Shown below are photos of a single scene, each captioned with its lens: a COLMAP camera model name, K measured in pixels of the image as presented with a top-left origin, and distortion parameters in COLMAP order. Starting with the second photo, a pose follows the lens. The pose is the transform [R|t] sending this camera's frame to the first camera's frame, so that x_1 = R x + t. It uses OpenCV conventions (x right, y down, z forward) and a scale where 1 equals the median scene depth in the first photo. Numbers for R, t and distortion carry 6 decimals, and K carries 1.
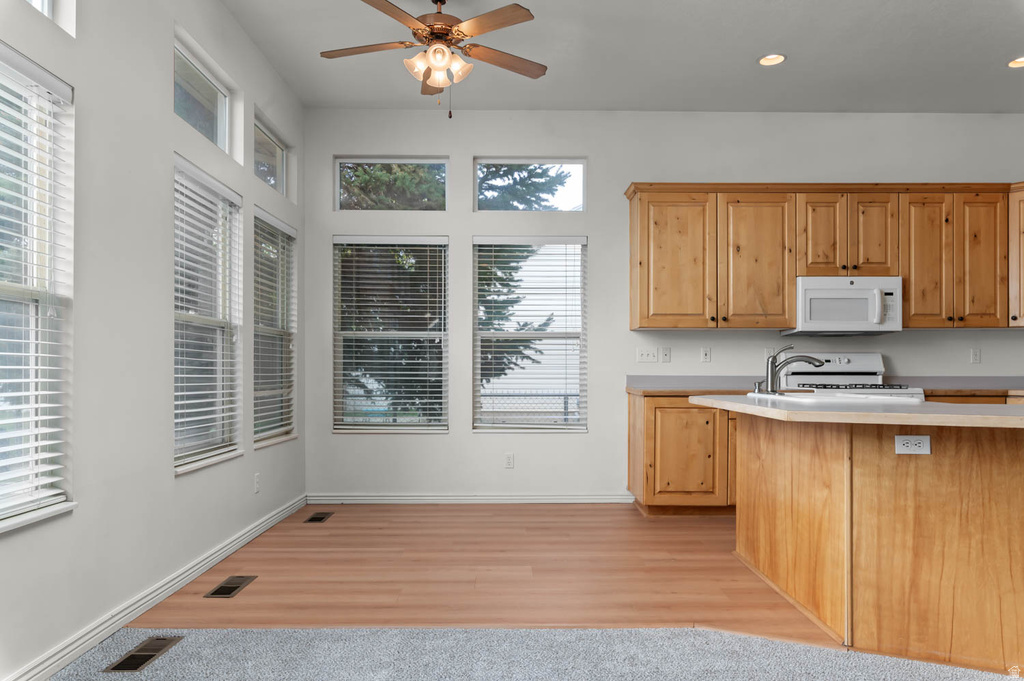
lens RADIAL K [[727.3, 0, 523.2], [0, 727.3, 370.1], [0, 0, 1]] dist [0.003632, 0.002850]
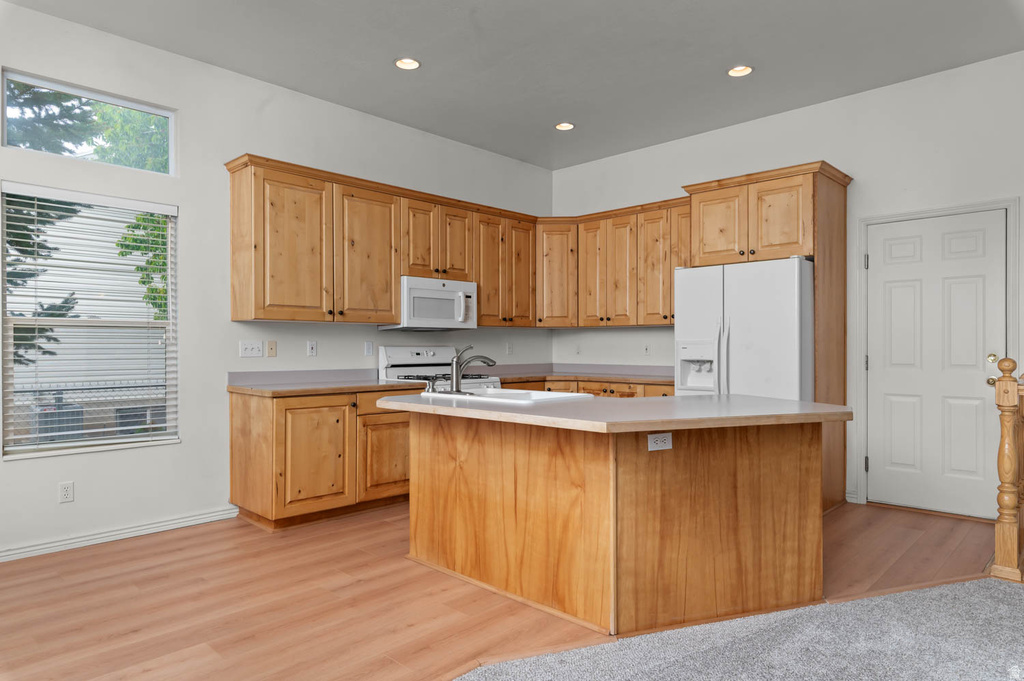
lens RADIAL K [[632.6, 0, 519.2], [0, 632.6, 346.6], [0, 0, 1]] dist [0.005433, -0.001418]
pose [[0.701825, -0.001498, 0.712348, -0.163027], [0.002959, 0.999995, -0.000812, -0.023320], [-0.712343, 0.002678, 0.701826, 0.227804]]
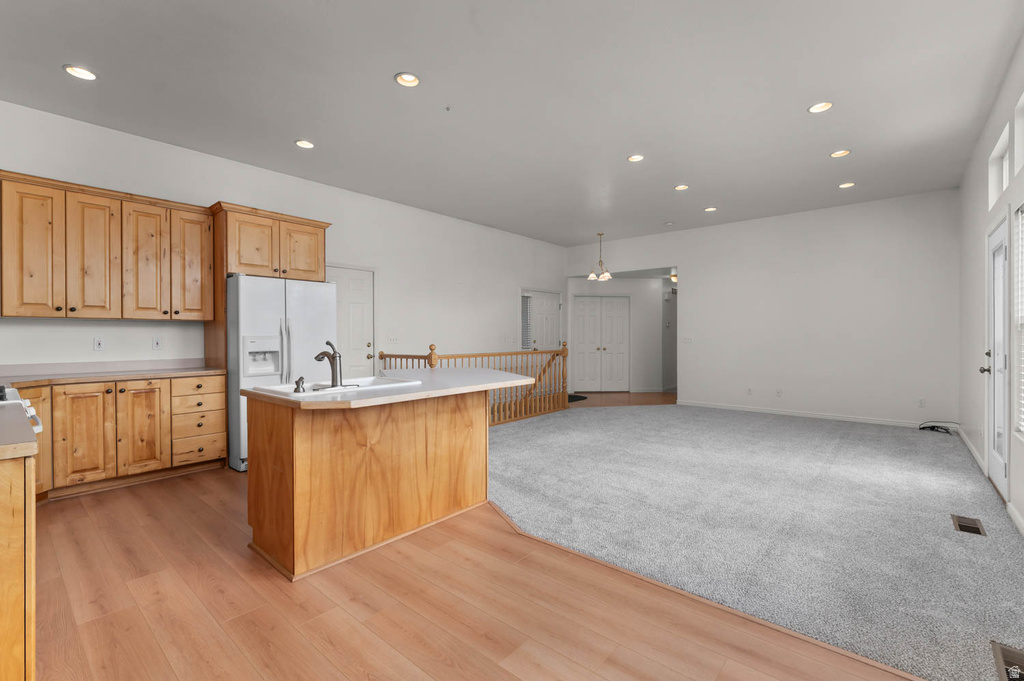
lens RADIAL K [[449.2, 0, 516.5], [0, 449.2, 337.6], [0, 0, 1]] dist [0.002043, -0.000504]
pose [[-0.750894, -0.001264, 0.660422, -0.204802], [0.004105, 0.999970, 0.006582, -0.031683], [-0.660410, 0.007653, -0.750866, 0.947726]]
